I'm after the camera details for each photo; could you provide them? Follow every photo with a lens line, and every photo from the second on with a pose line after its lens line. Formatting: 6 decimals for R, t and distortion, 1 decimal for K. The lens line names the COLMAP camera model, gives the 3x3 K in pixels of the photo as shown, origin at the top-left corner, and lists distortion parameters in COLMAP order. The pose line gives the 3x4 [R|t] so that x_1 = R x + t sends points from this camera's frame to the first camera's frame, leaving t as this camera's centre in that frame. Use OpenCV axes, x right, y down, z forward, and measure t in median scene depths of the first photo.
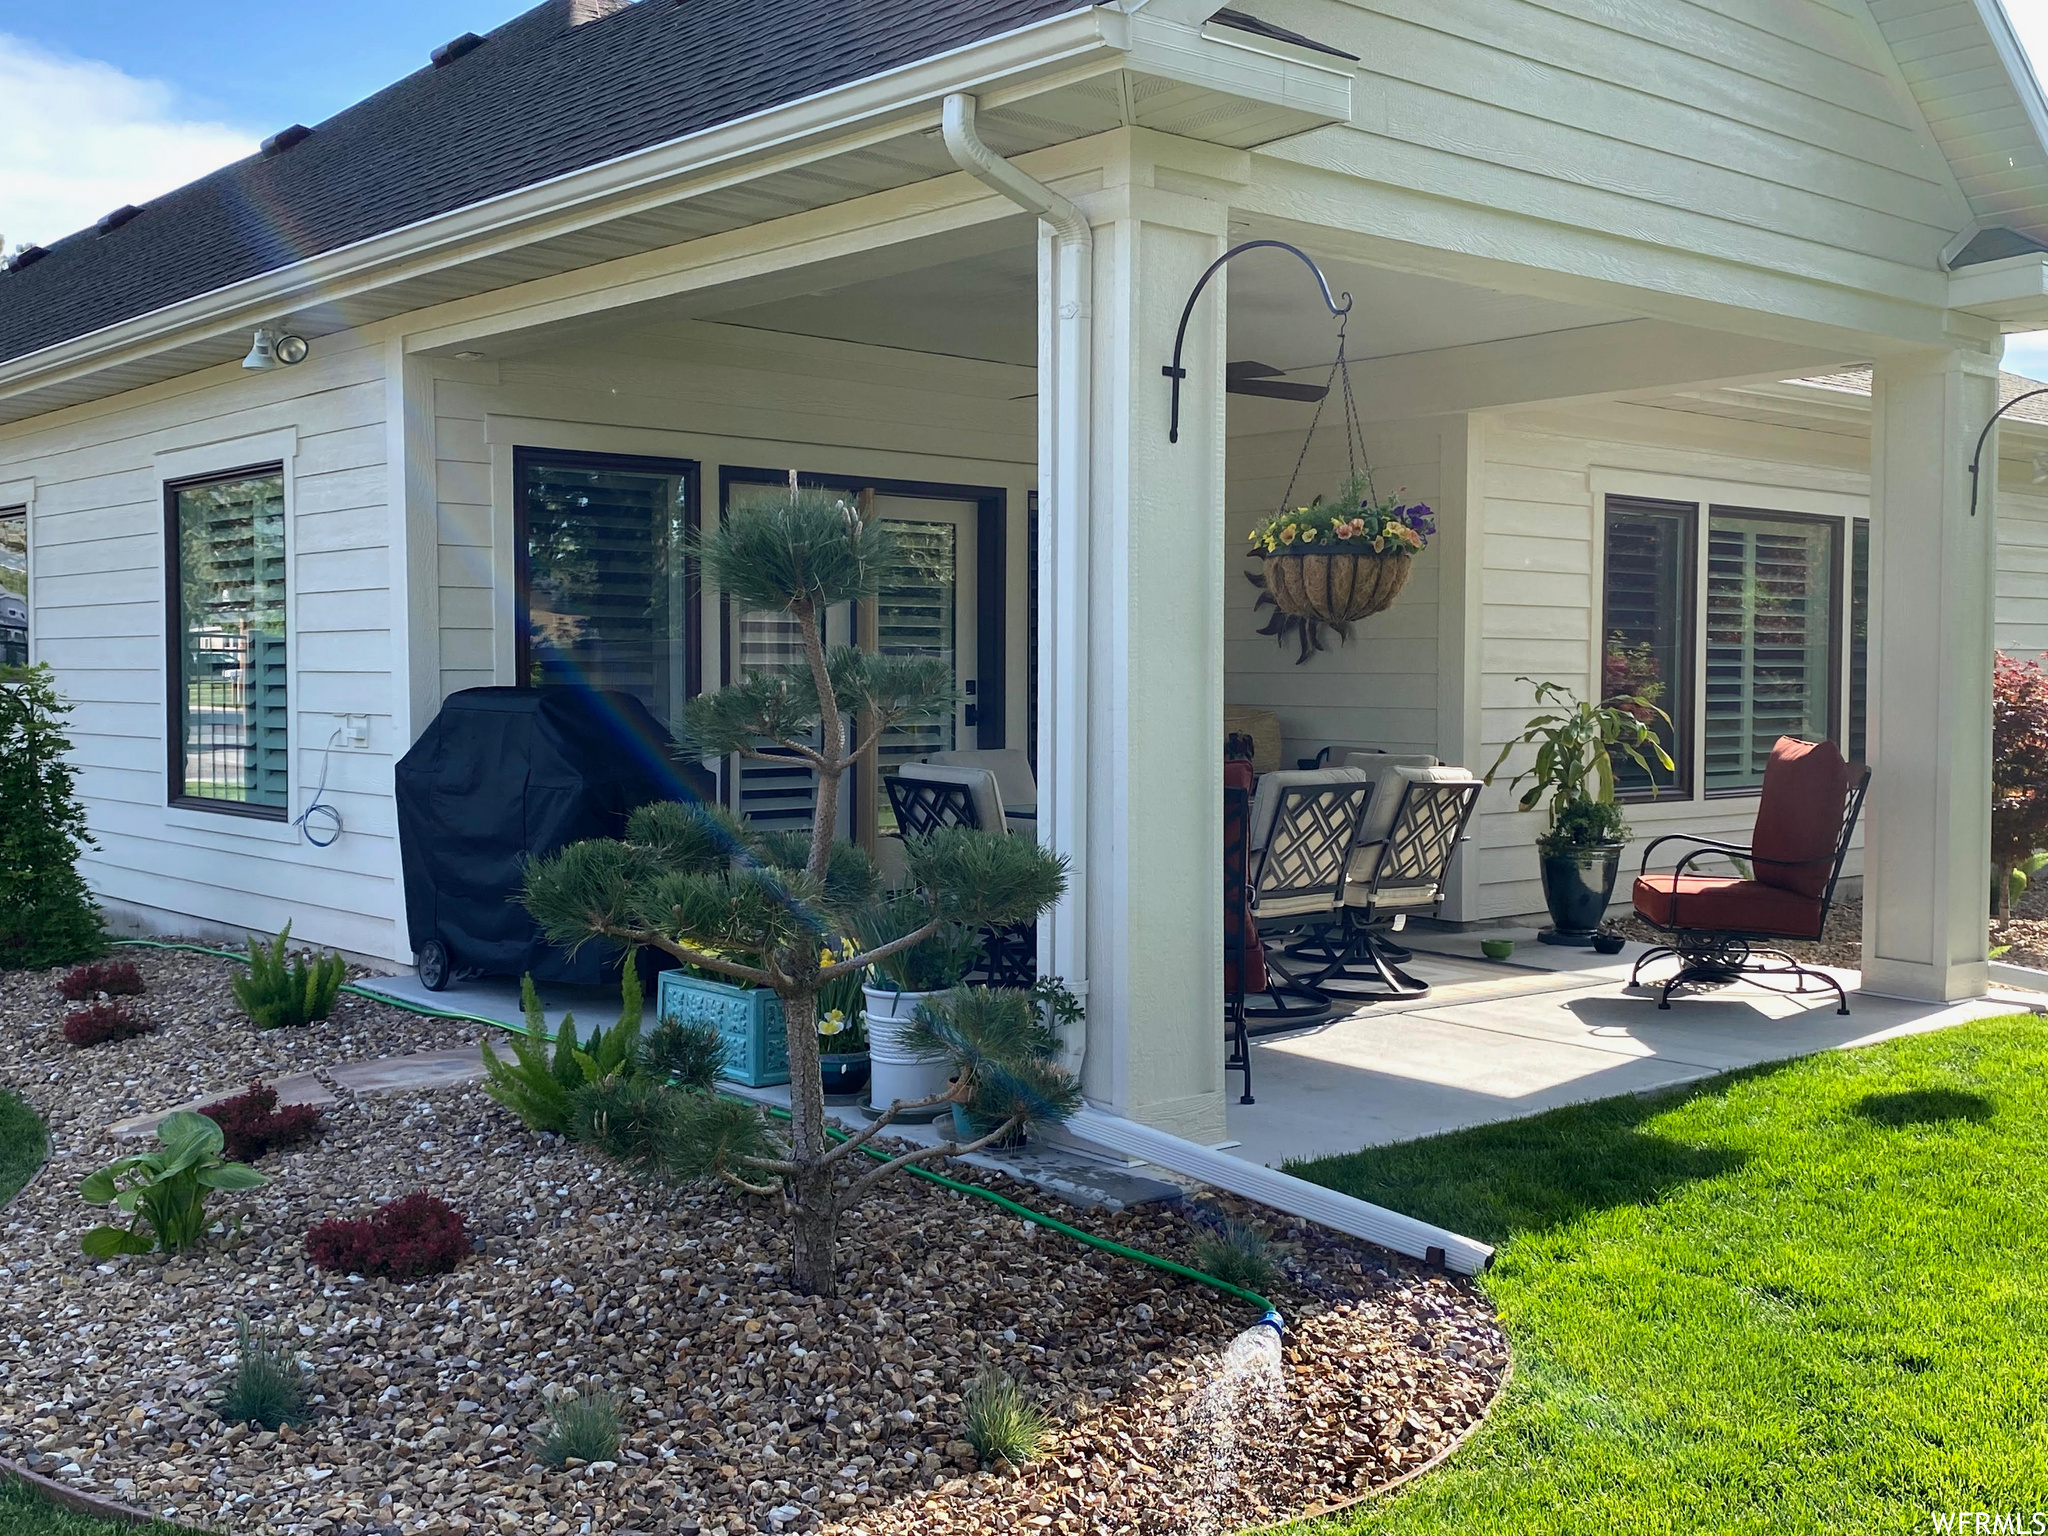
lens RADIAL K [[2186.2, 0, 1024.0], [0, 2186.2, 768.0], [0, 0, 1]] dist [0.146413, -0.221219]
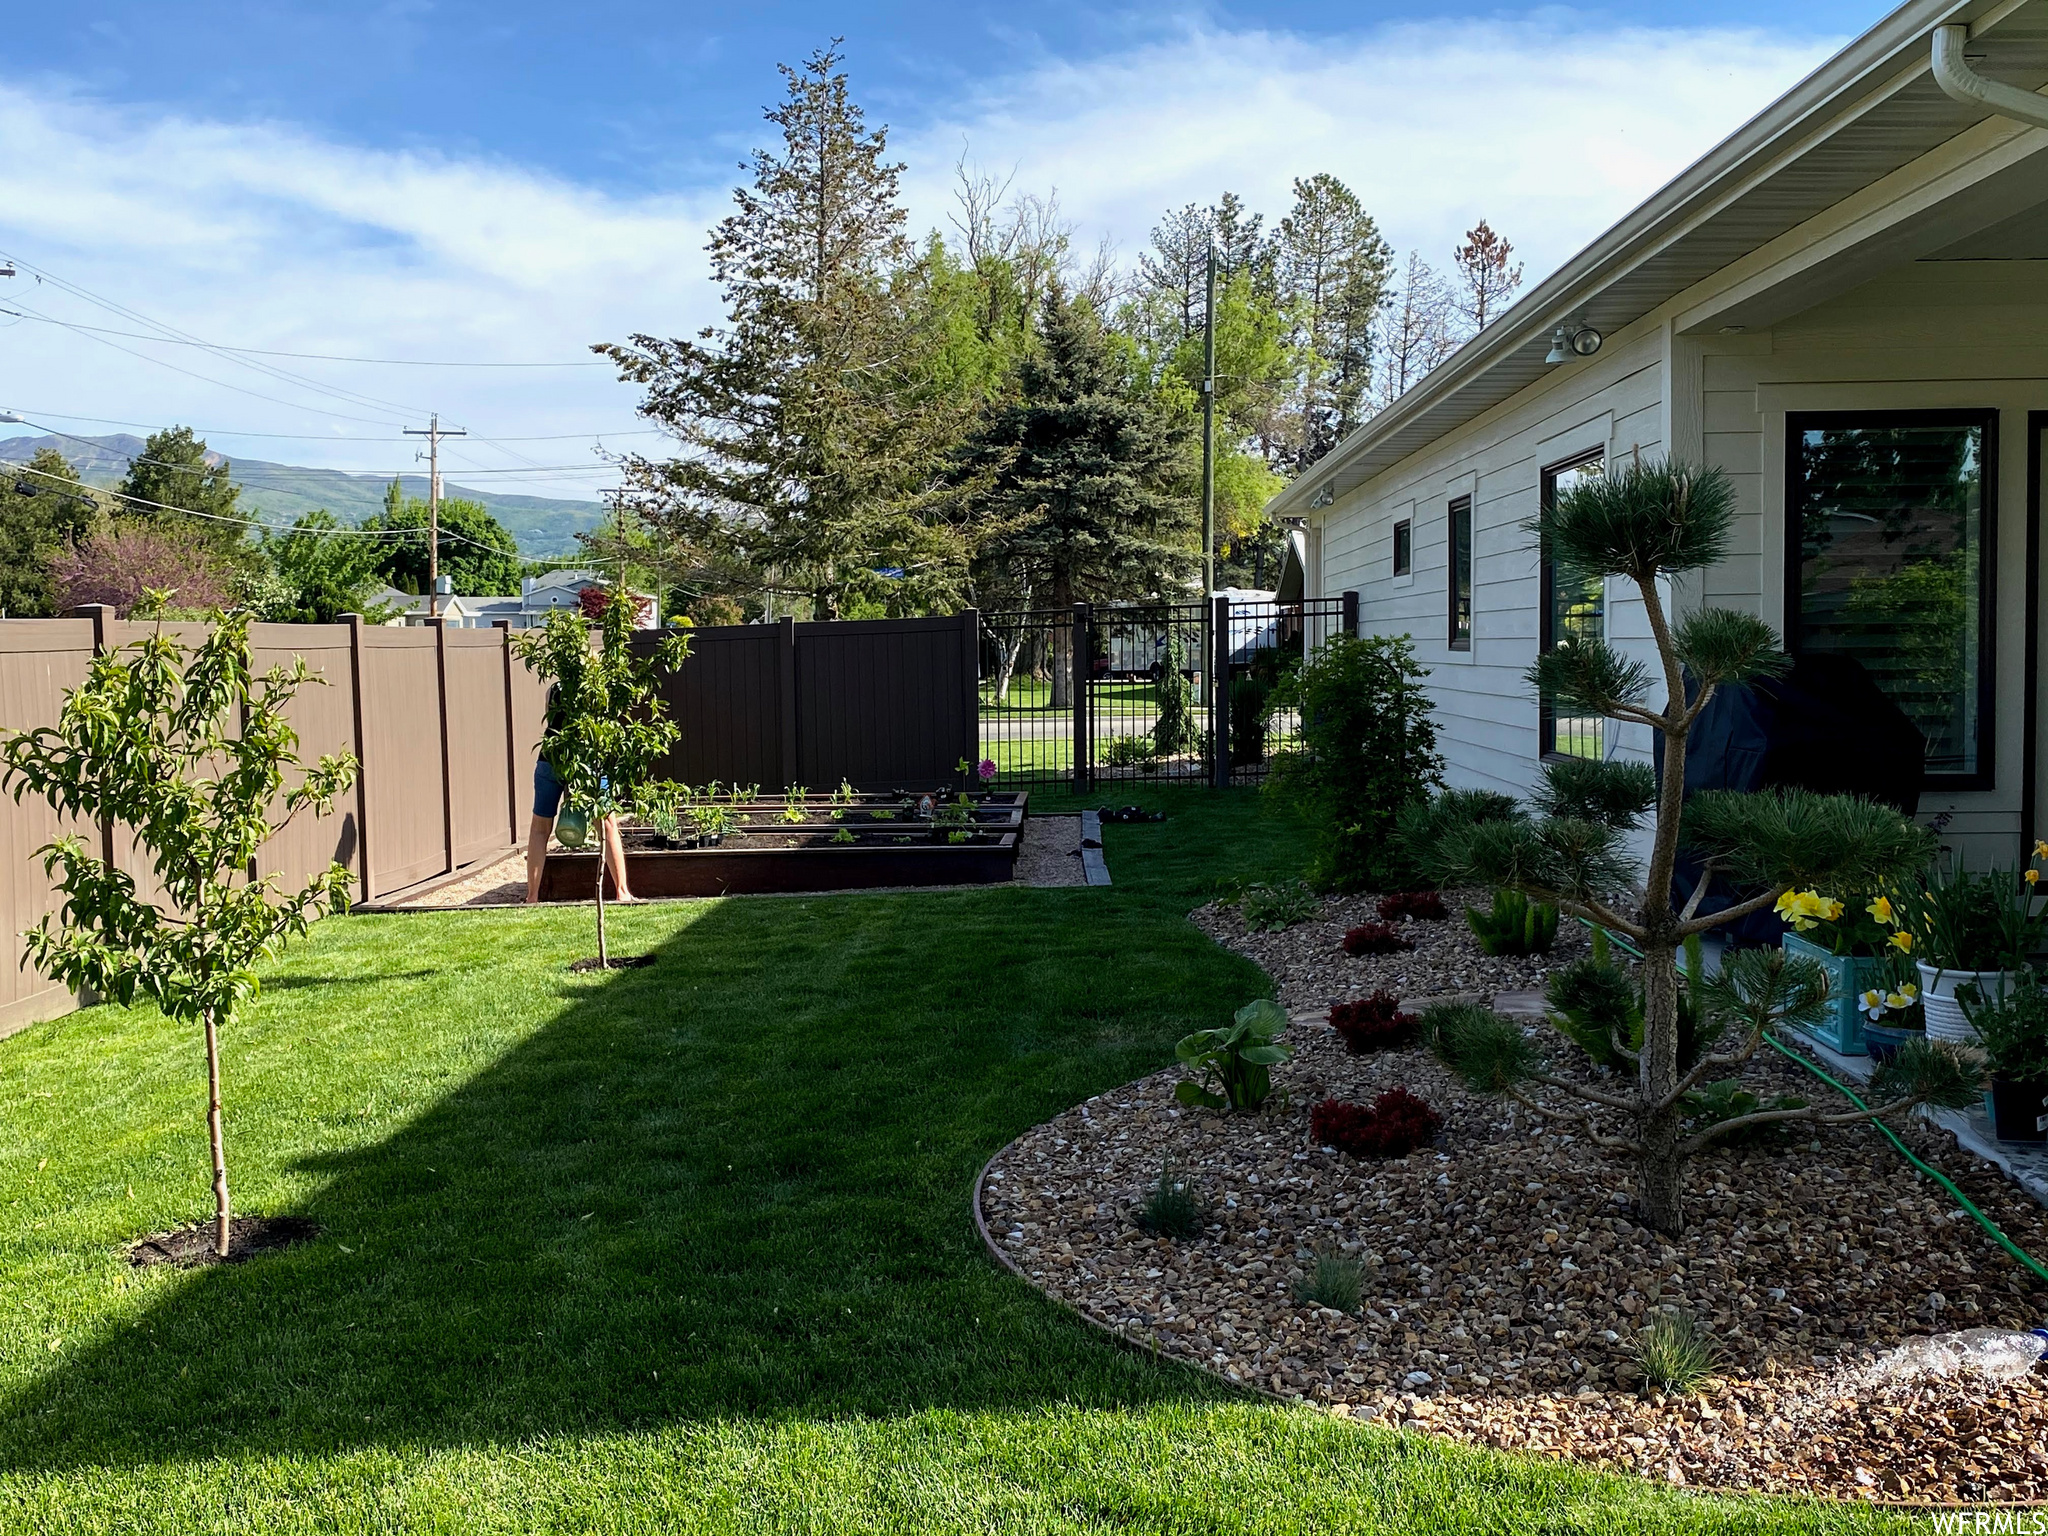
lens RADIAL K [[2186.2, 0, 1024.0], [0, 2186.2, 768.0], [0, 0, 1]] dist [0.146413, -0.221219]
pose [[0.740822, 0.029309, -0.671062, 0.382545], [-0.019374, 0.999564, 0.022268, 0.002840], [0.671422, -0.003495, 0.741067, 0.021193]]
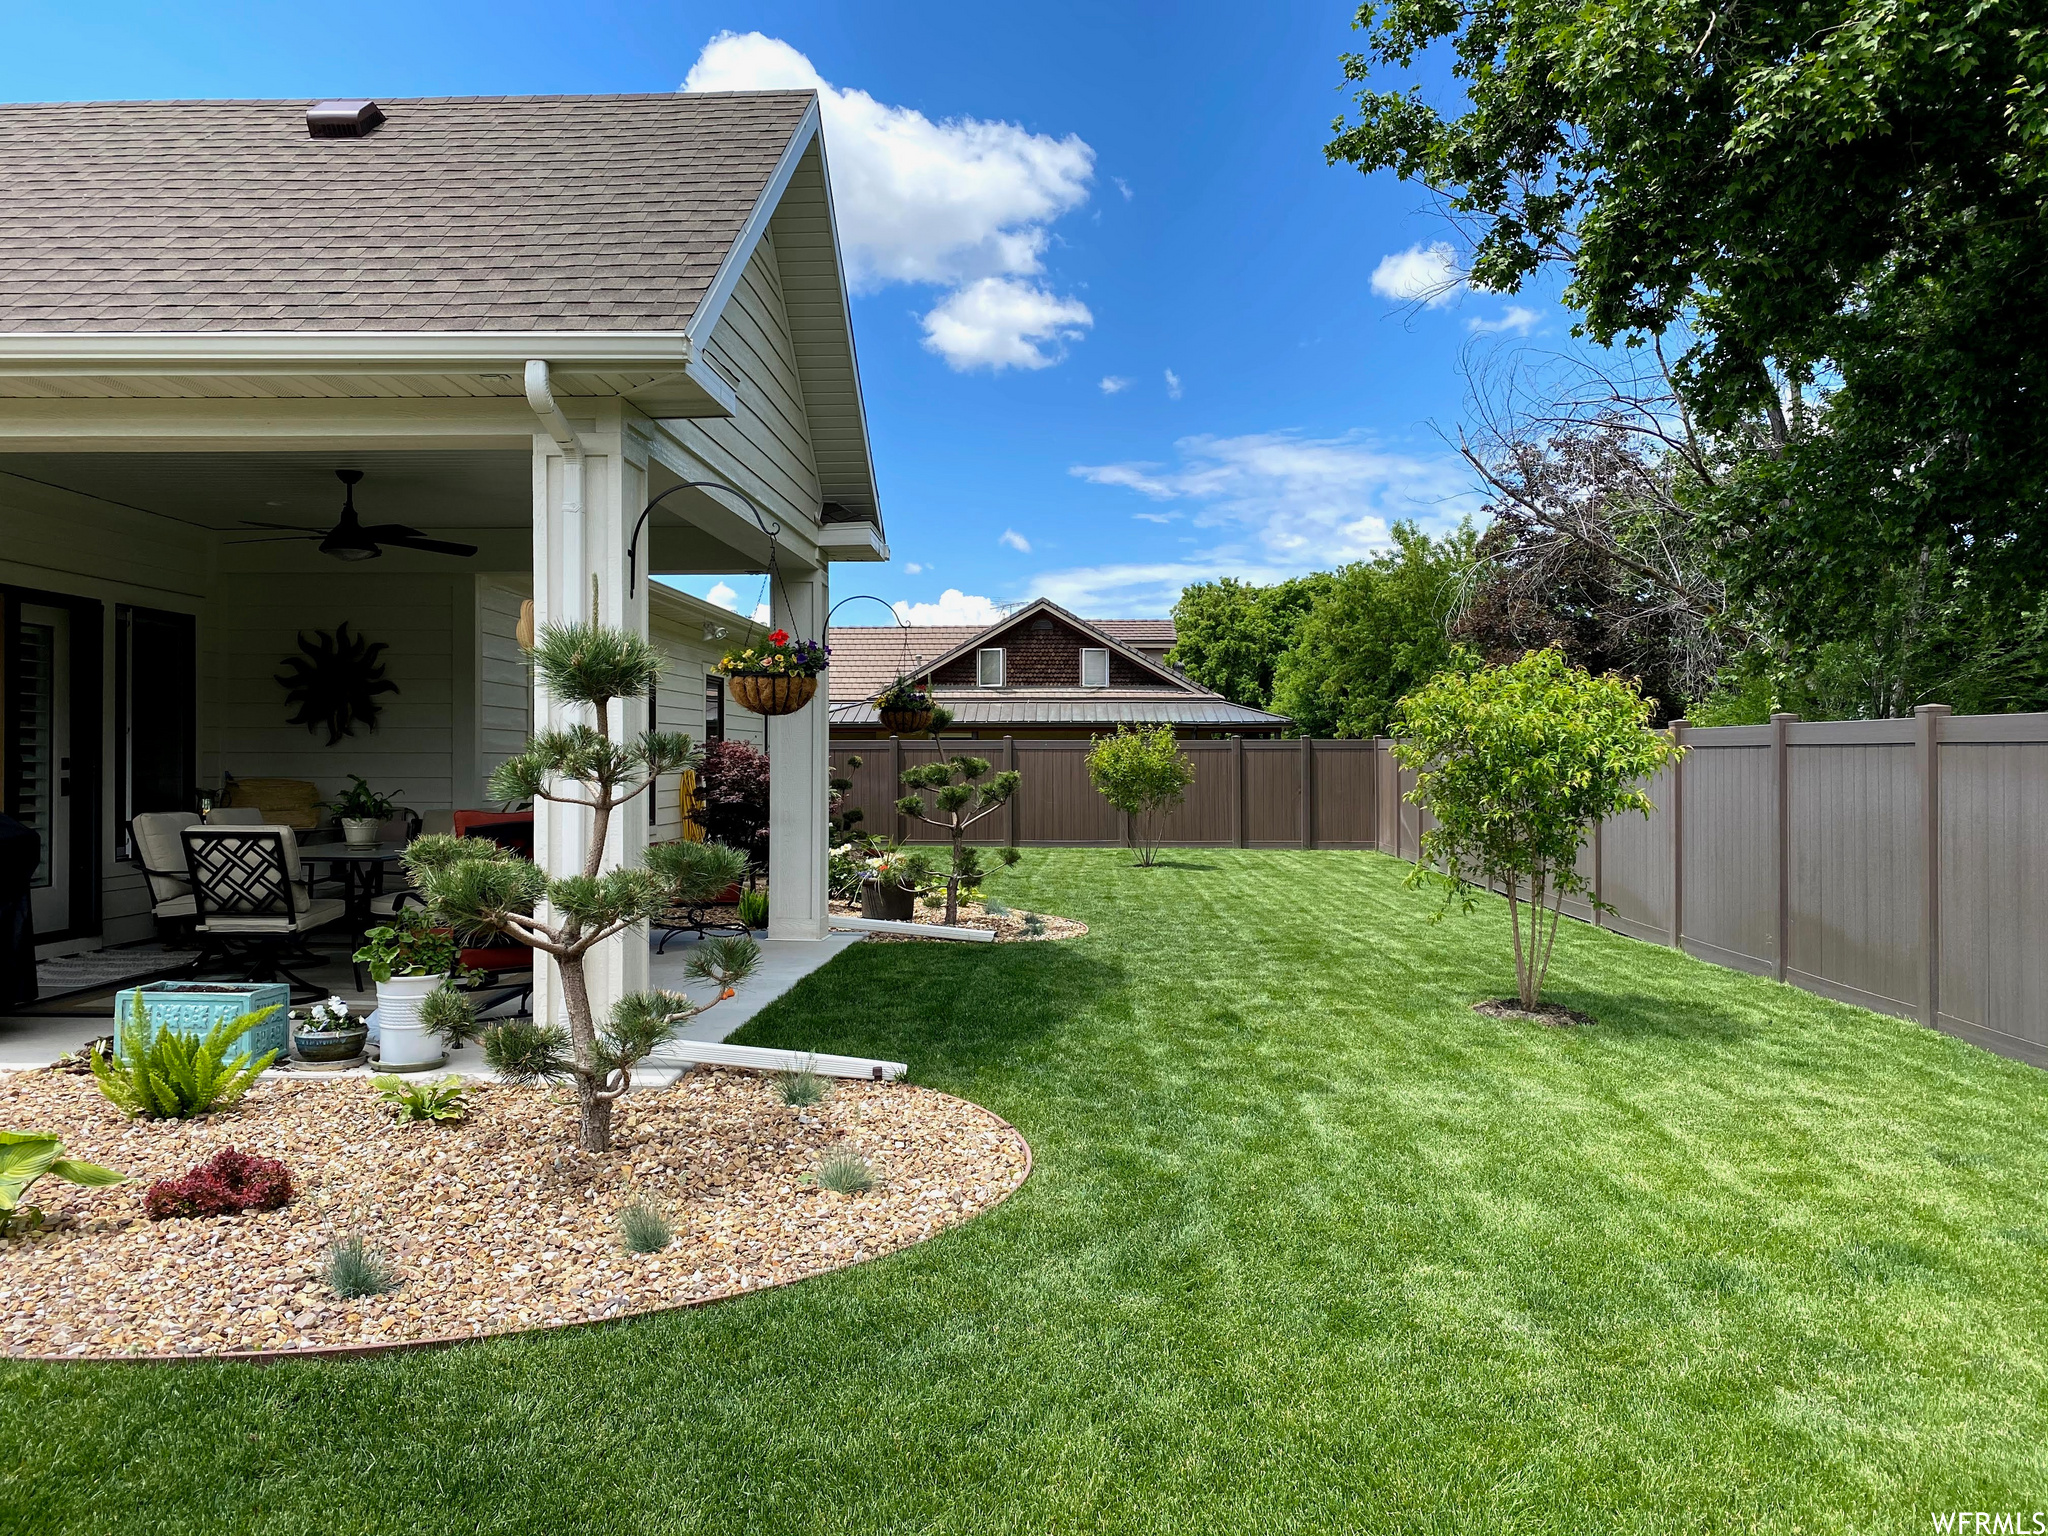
lens RADIAL K [[1534.1, 0, 1024.0], [0, 1534.1, 768.0], [0, 0, 1]] dist [0.137638, -0.319672]
pose [[0.687412, -0.003337, 0.726260, -0.721512], [0.032519, 0.999128, -0.026189, 0.013702], [-0.725539, 0.041619, 0.686921, 0.051254]]
